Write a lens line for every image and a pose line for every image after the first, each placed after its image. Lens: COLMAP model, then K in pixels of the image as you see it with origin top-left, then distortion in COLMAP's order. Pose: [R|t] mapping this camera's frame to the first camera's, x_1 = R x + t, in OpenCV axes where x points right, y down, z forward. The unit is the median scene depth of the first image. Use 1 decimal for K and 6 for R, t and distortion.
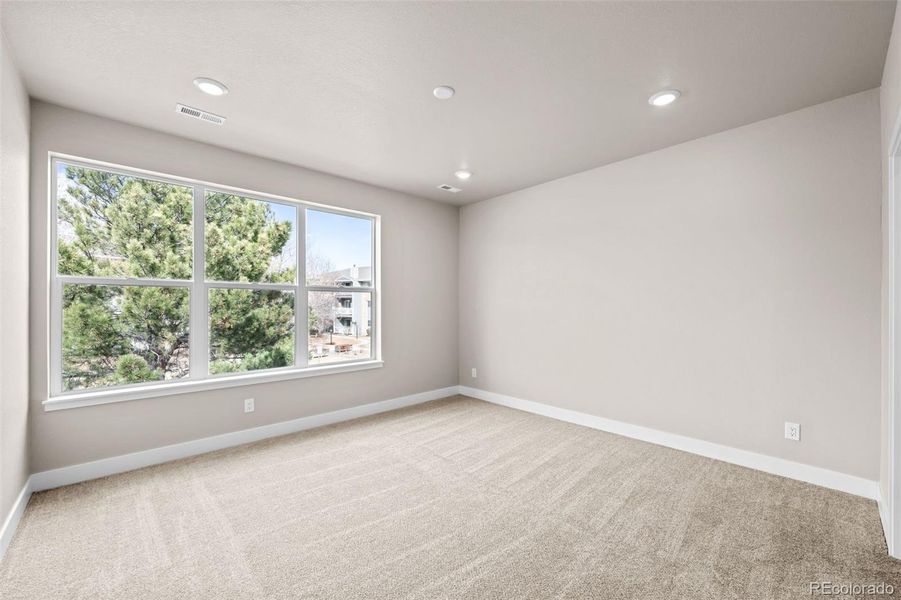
lens RADIAL K [[414.8, 0, 449.2], [0, 414.8, 307.1], [0, 0, 1]] dist [0.001280, -0.000340]
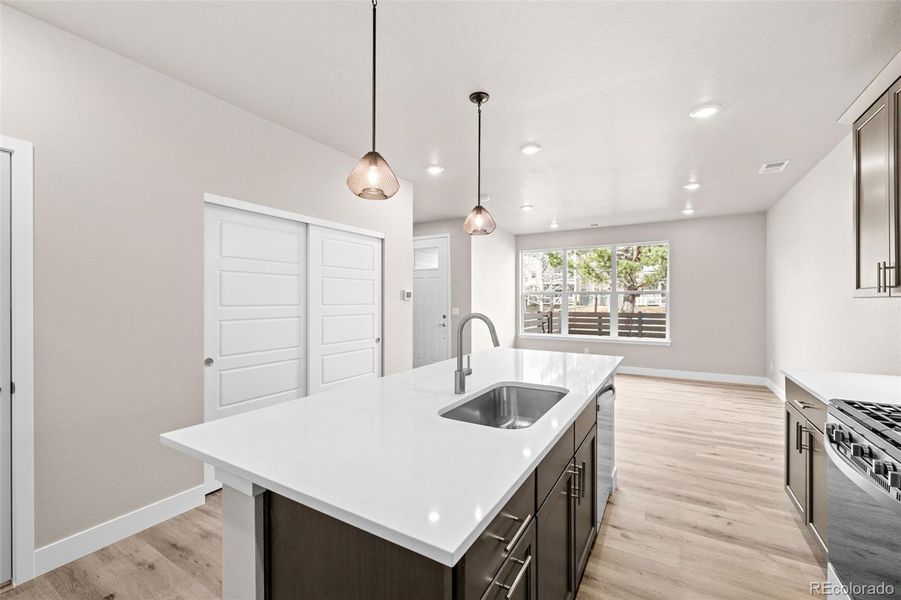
lens RADIAL K [[366.2, 0, 449.0], [0, 366.2, 298.8], [0, 0, 1]] dist [-0.000608, 0.000480]
pose [[0.216983, -0.001608, -0.976174, 1.127859], [0.002135, 0.999997, -0.001173, -0.023283], [0.976173, -0.001830, 0.216986, -0.052866]]
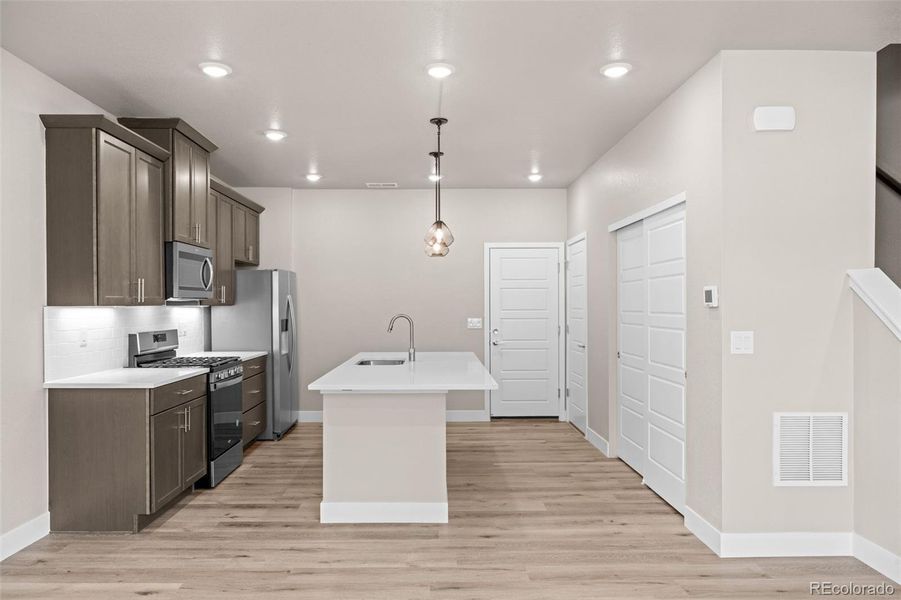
lens RADIAL K [[633.2, 0, 440.0], [0, 633.2, 310.4], [0, 0, 1]] dist [-0.007420, 0.004888]
pose [[-0.707907, -0.002570, 0.706301, -0.326674], [0.002384, 0.999979, 0.006027, -0.022272], [-0.706302, 0.005950, -0.707886, 0.986356]]
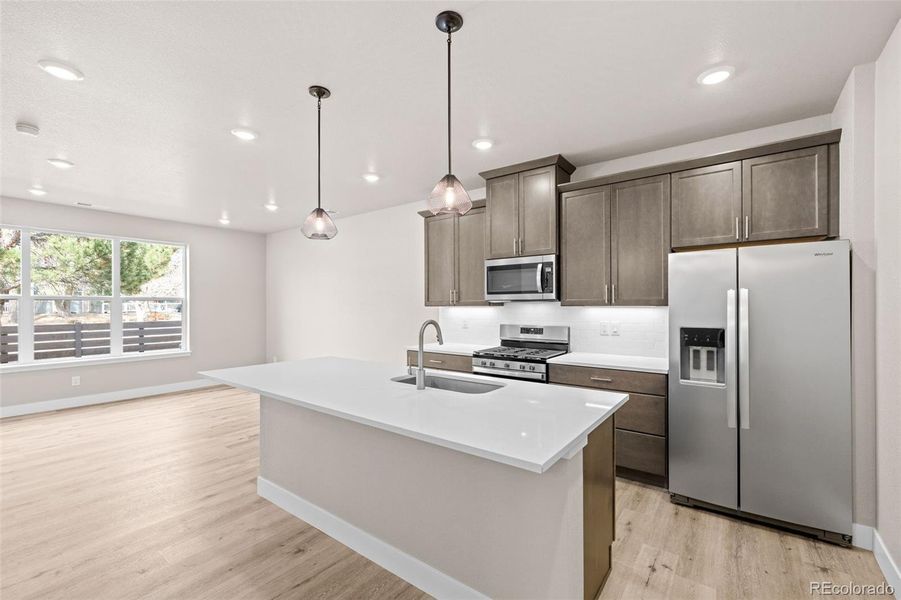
lens RADIAL K [[387.4, 0, 460.1], [0, 387.4, 308.8], [0, 0, 1]] dist [-0.007389, -0.000957]
pose [[0.990419, -0.000667, 0.138095, 0.656577], [-0.000712, 0.999950, 0.009938, -0.028102], [-0.138095, -0.009941, 0.990369, -0.502280]]
